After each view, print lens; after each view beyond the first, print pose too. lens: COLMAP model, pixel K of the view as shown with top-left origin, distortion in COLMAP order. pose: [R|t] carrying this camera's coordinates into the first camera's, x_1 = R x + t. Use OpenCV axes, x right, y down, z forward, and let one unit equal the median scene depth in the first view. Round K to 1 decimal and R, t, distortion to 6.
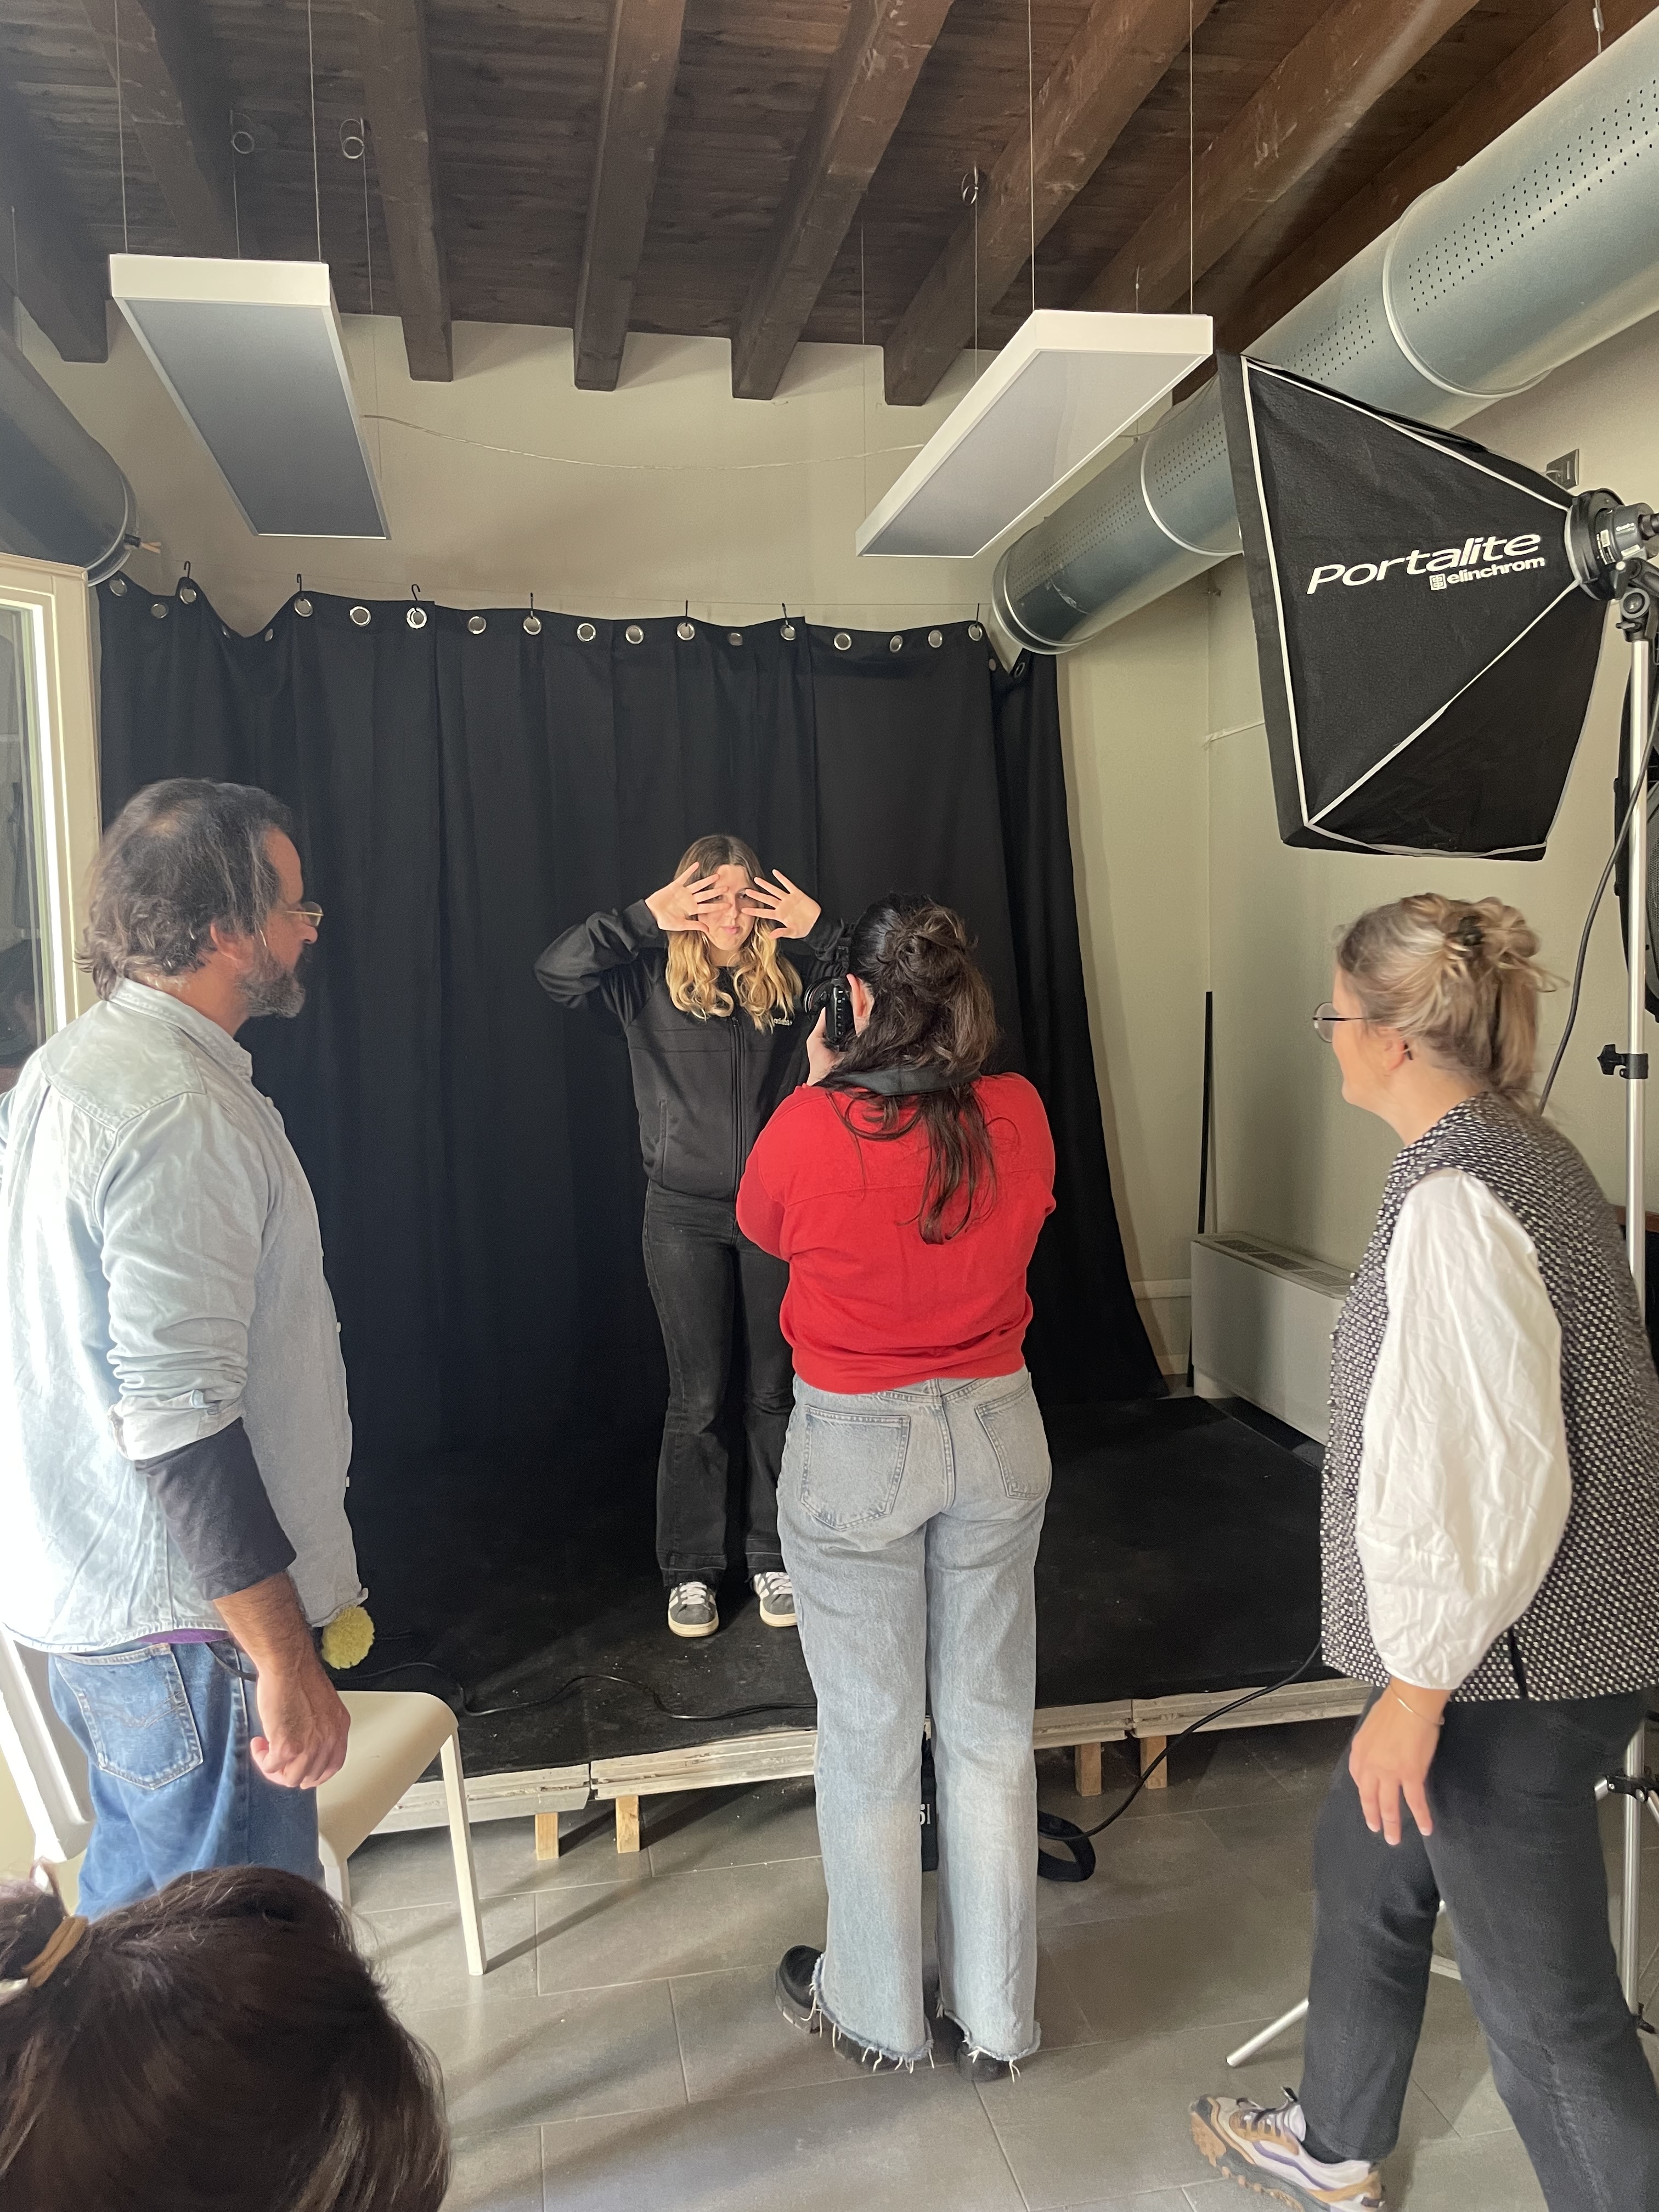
lens RADIAL K [[1661.0, 0, 823.5], [0, 1661.0, 1101.2], [0, 0, 1]] dist [0.094004, -0.135446]
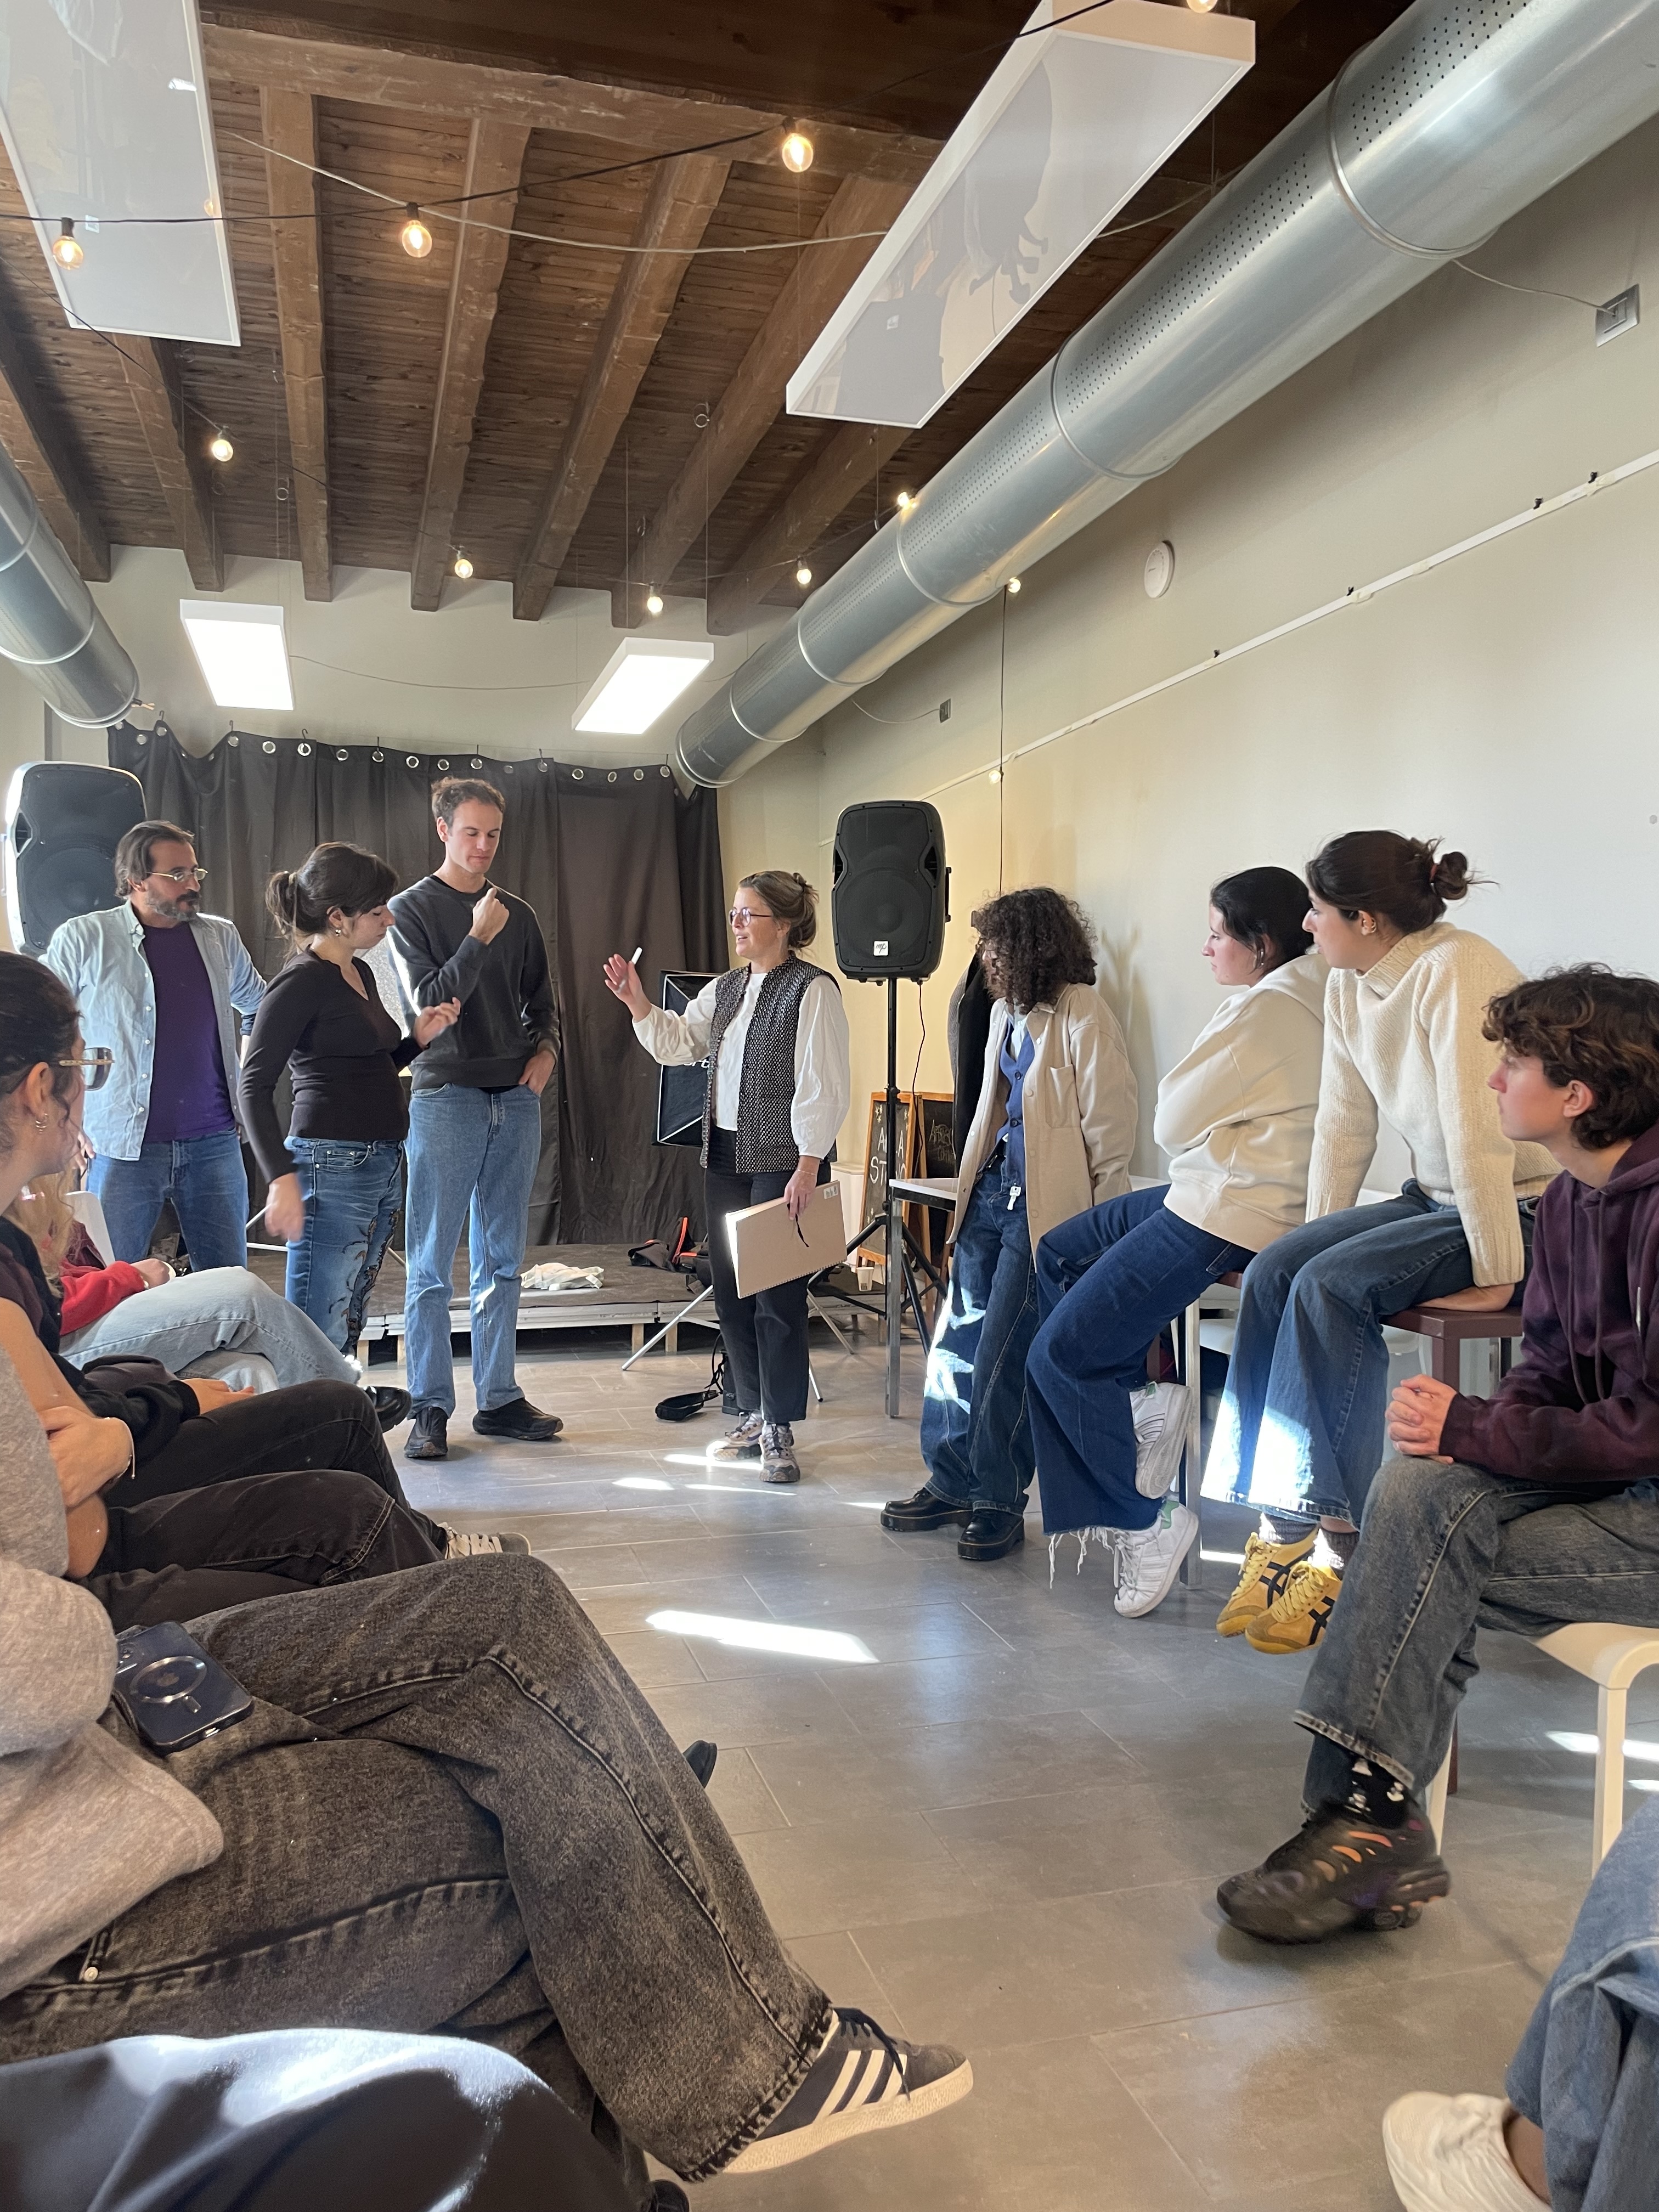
lens RADIAL K [[1661.0, 0, 823.5], [0, 1661.0, 1101.2], [0, 0, 1]] dist [0.094004, -0.135446]
pose [[0.995500, 0.023907, 0.091699, 0.115885], [-0.018476, 0.998050, -0.059626, 0.138214], [-0.092945, 0.057664, 0.994000, -0.638500]]
